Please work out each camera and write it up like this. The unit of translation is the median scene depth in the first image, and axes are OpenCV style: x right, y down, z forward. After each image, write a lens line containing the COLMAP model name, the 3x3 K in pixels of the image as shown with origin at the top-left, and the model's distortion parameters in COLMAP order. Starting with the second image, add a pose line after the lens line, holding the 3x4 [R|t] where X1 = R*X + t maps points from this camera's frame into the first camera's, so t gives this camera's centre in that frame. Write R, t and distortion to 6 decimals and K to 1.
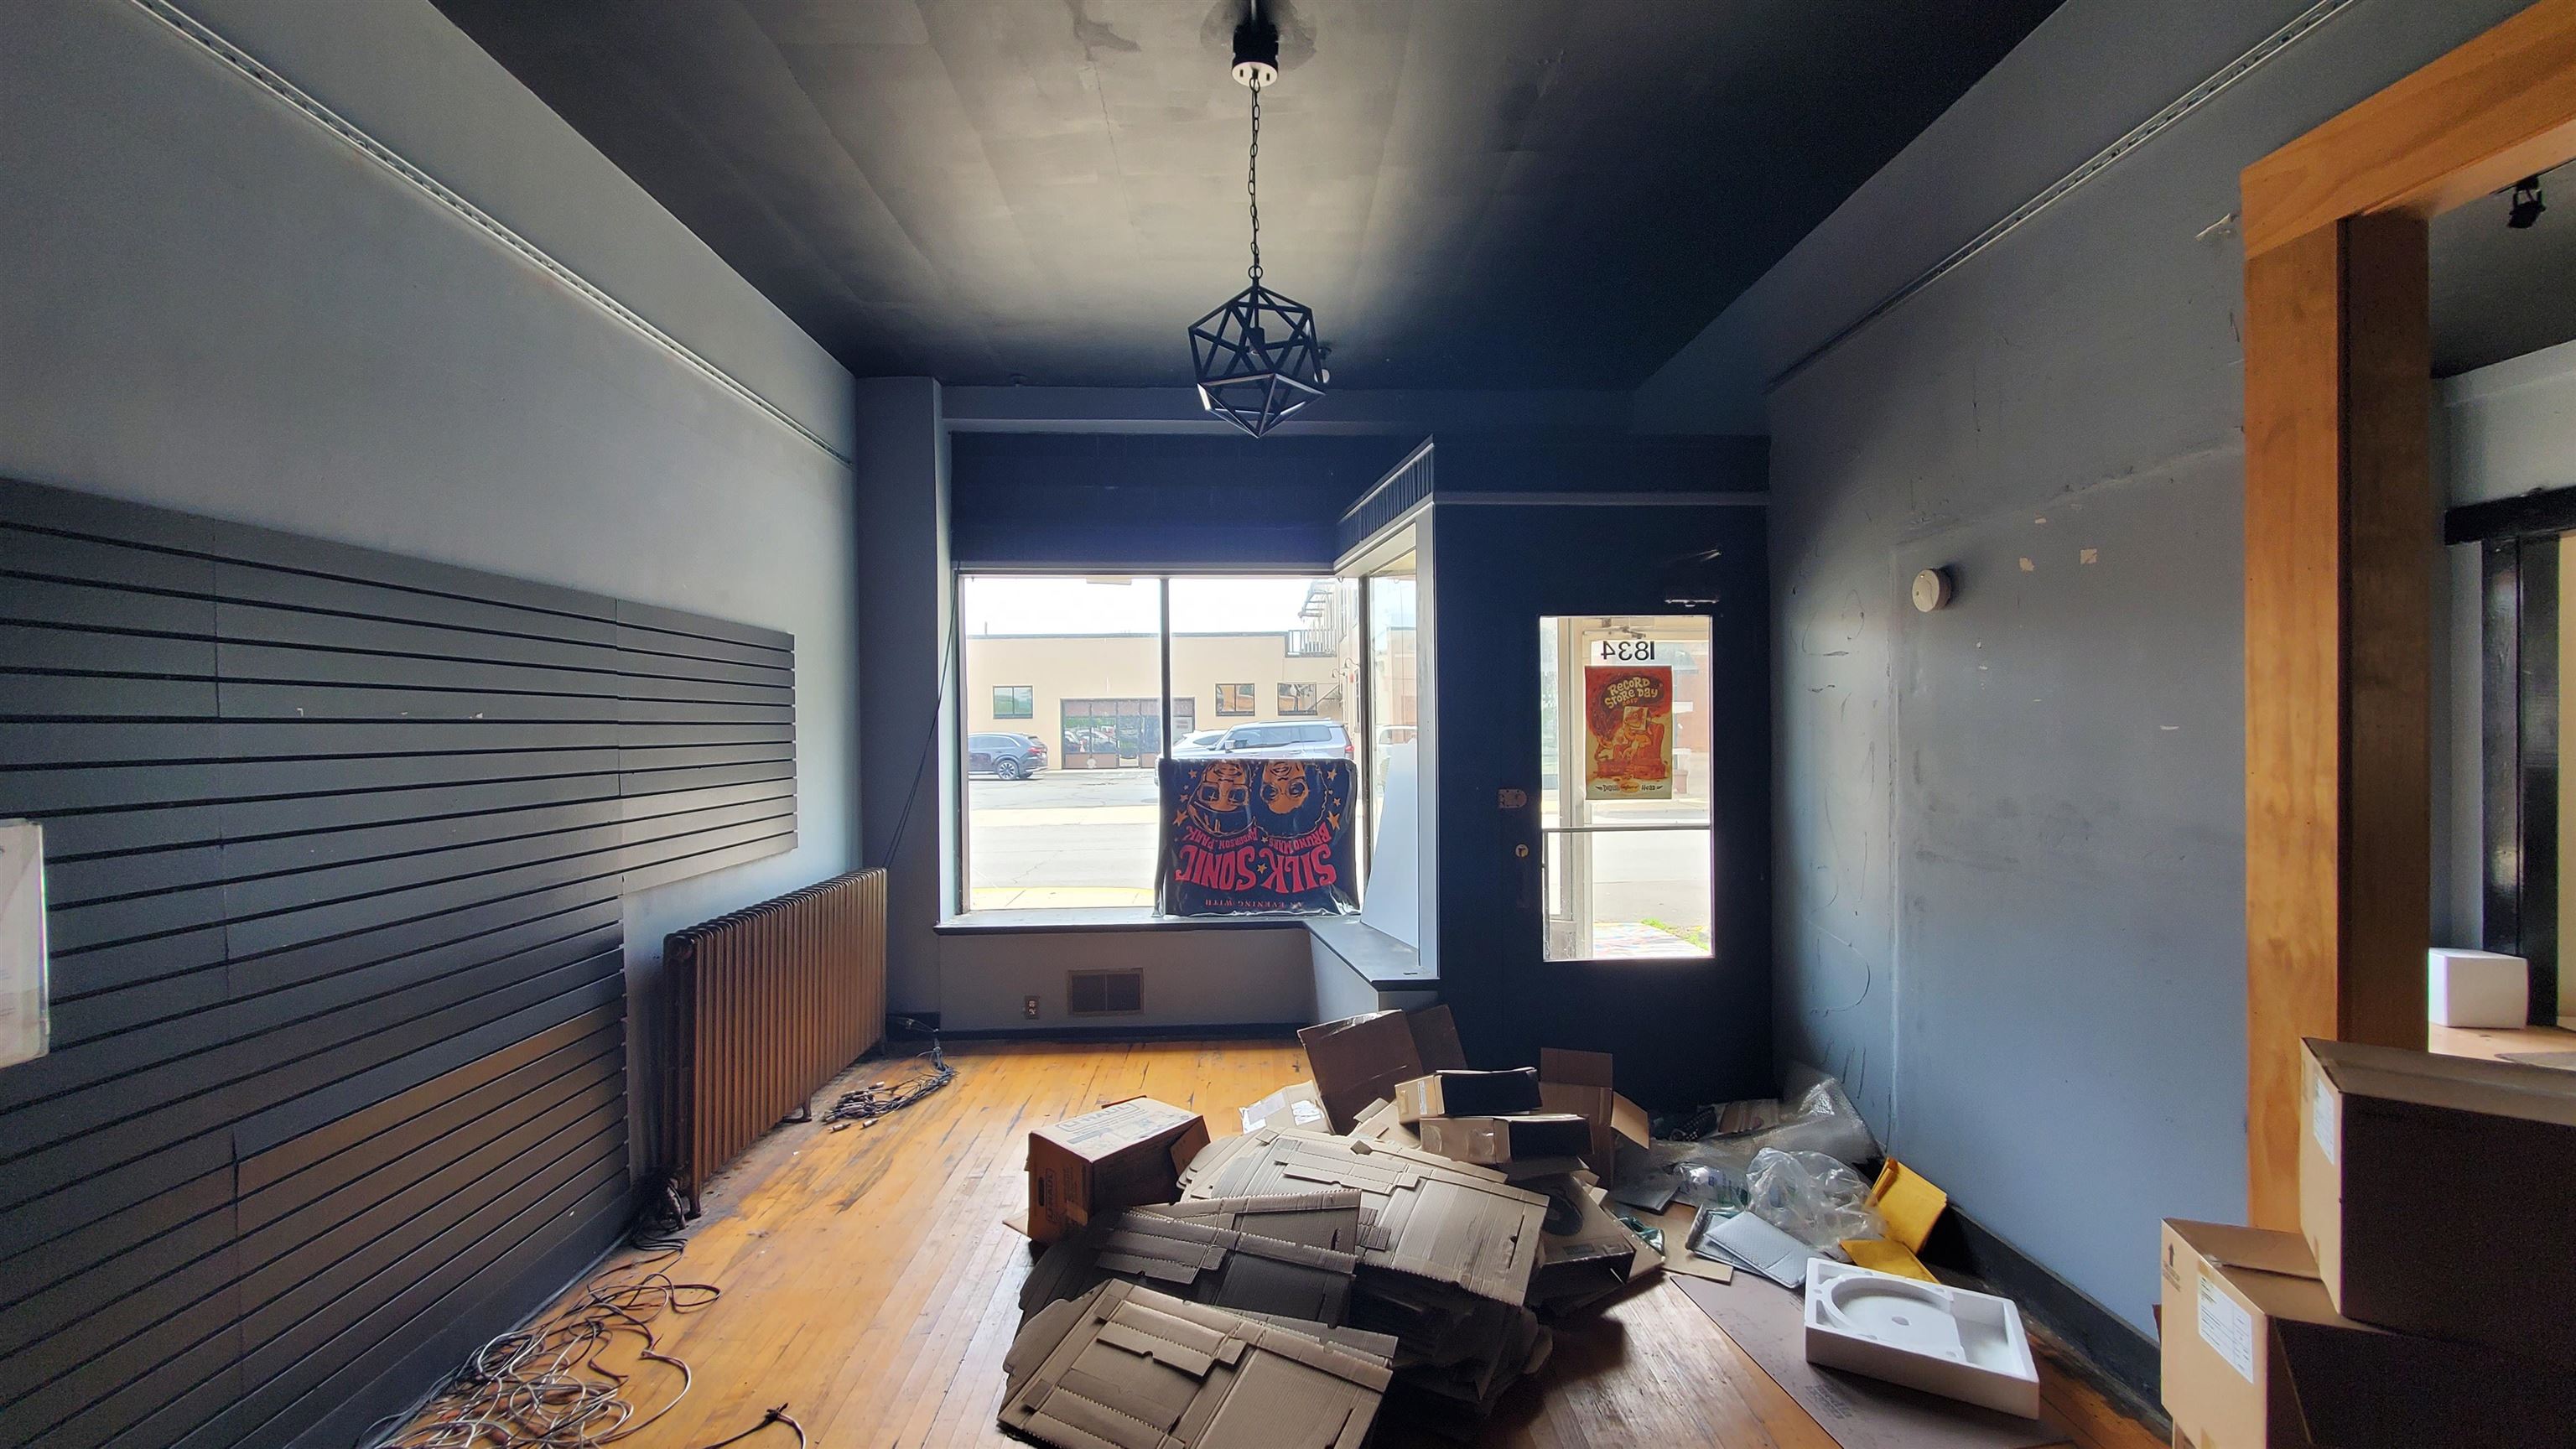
lens RADIAL K [[1028.7, 0, 1286.6], [0, 1028.7, 735.0], [0, 0, 1]] dist [-0.001501, -0.000831]
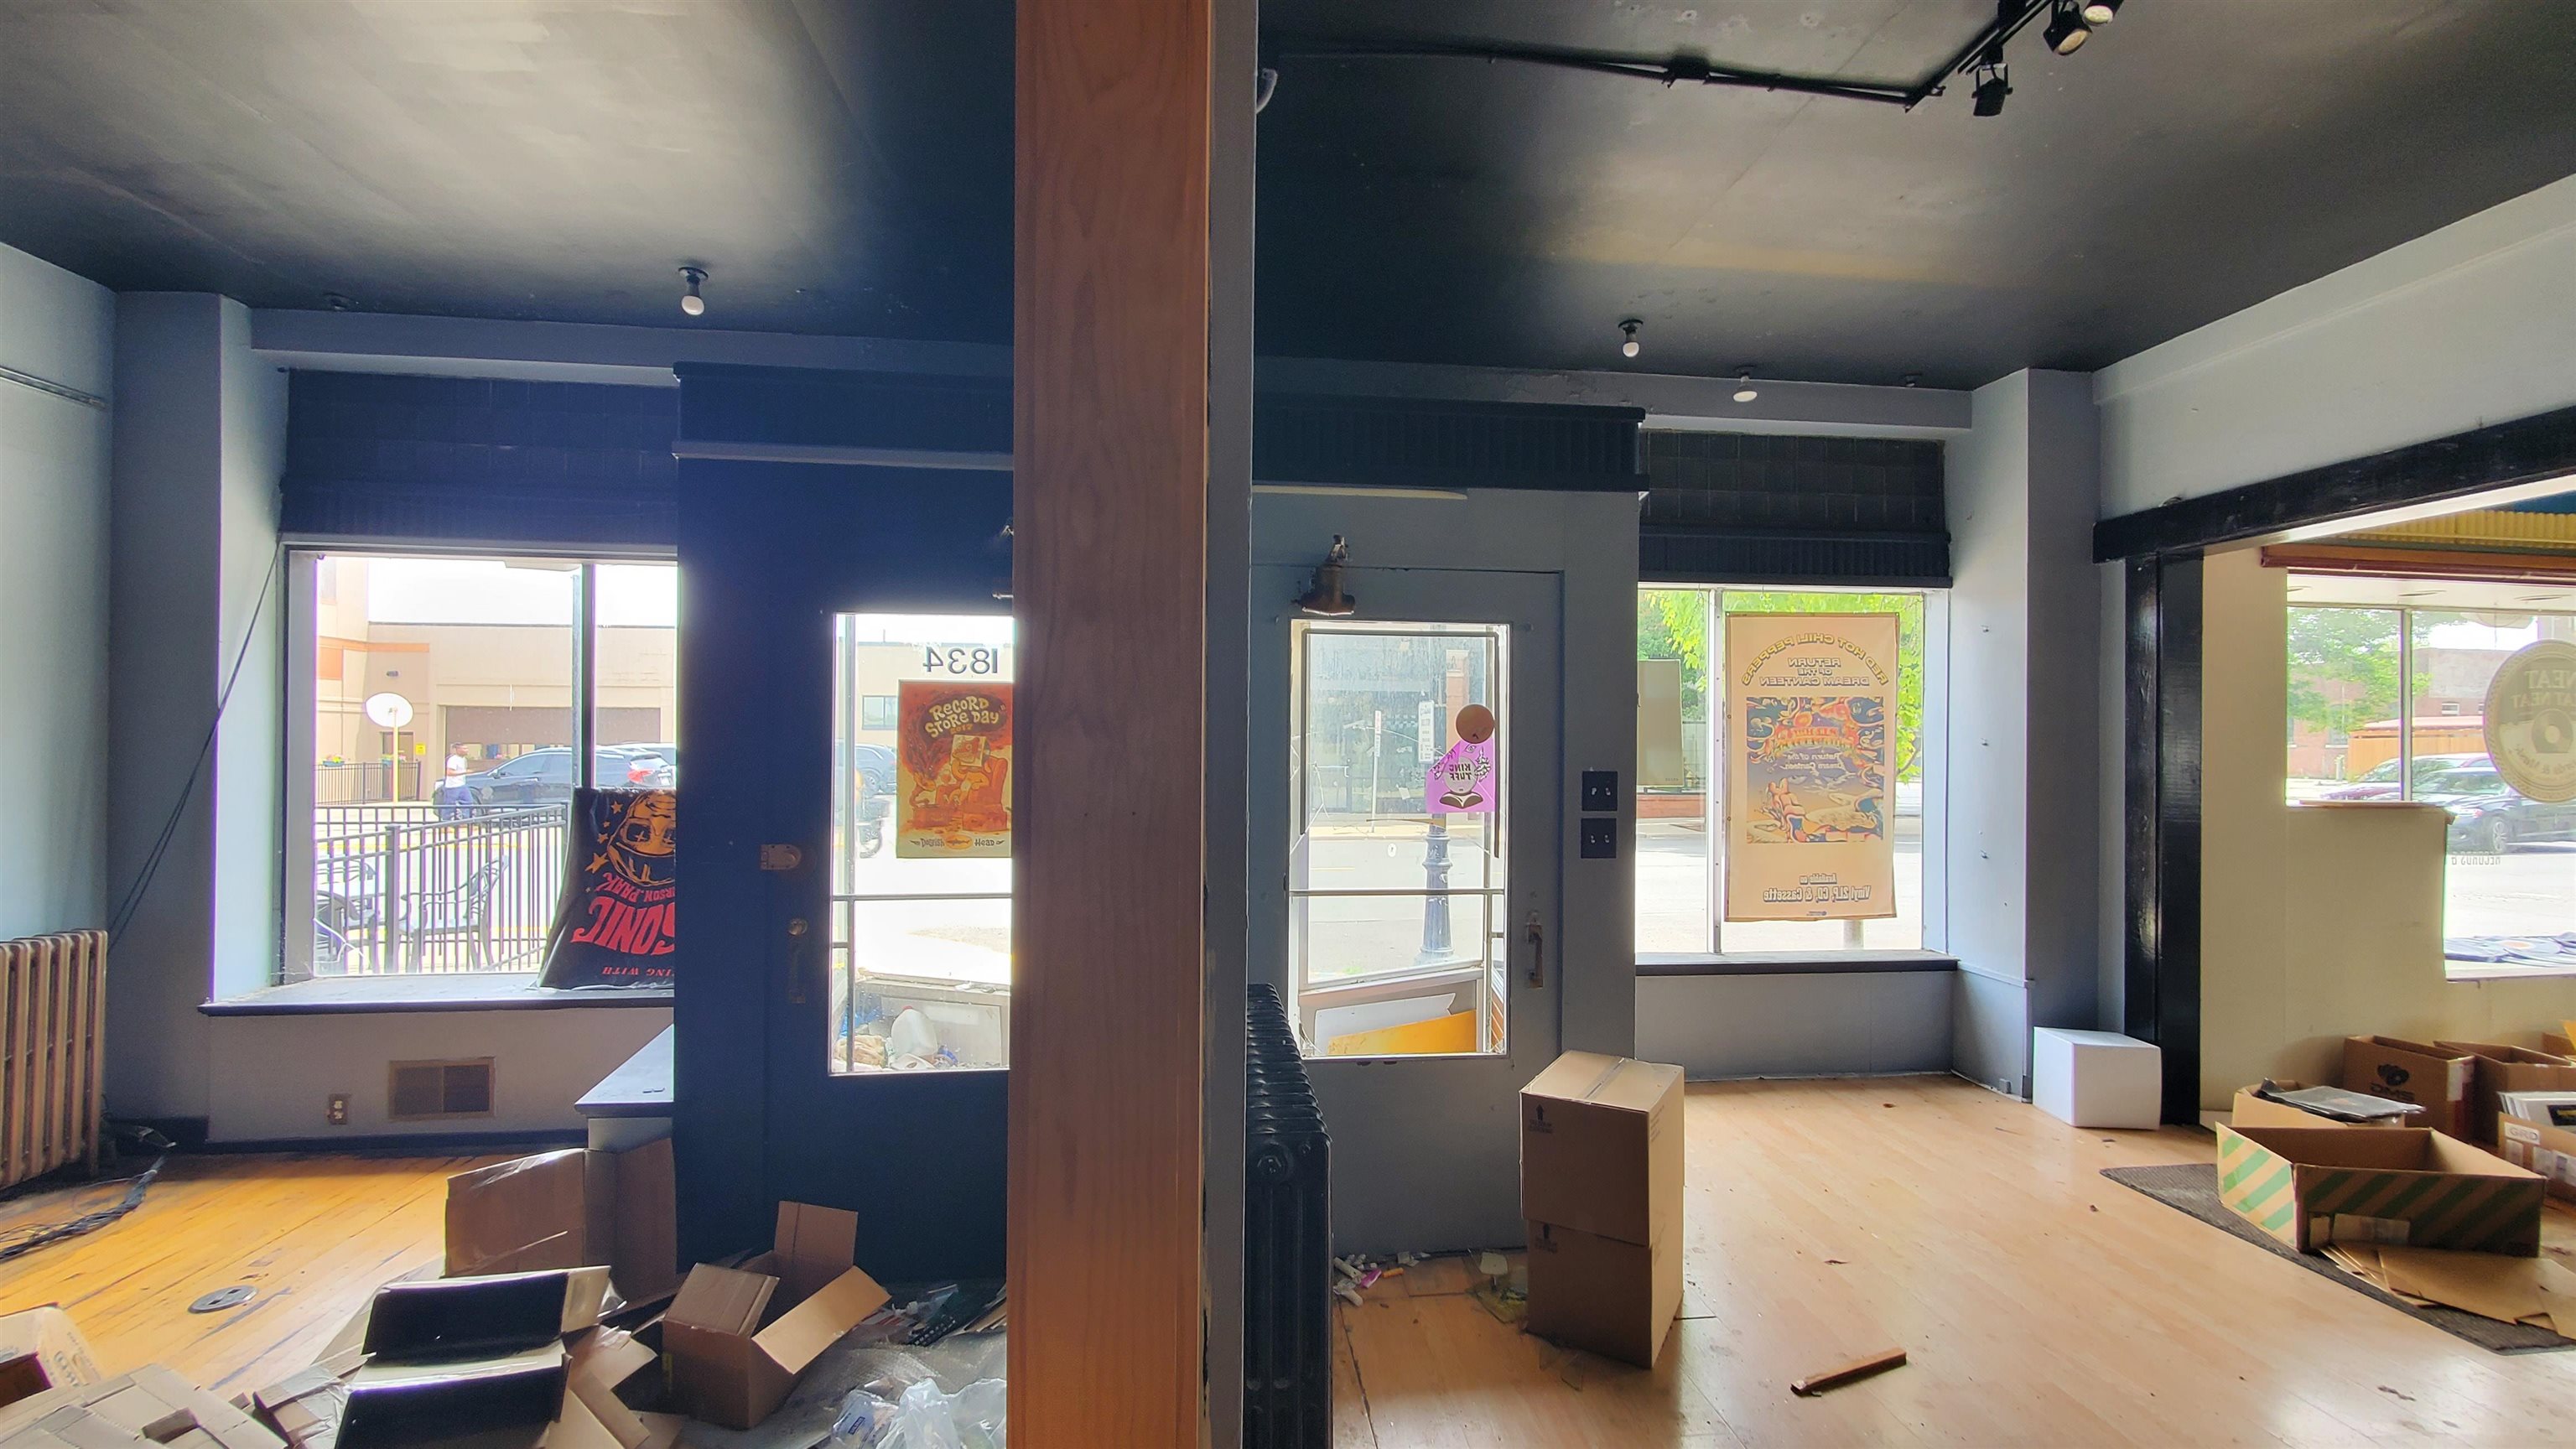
lens RADIAL K [[1028.7, 0, 1286.6], [0, 1028.7, 735.0], [0, 0, 1]] dist [-0.001501, -0.000831]
pose [[0.998024, 0.017038, 0.060479, 0.413744], [-0.016045, 0.999729, -0.016876, -0.014672], [-0.060750, 0.015872, 0.998027, 0.182235]]
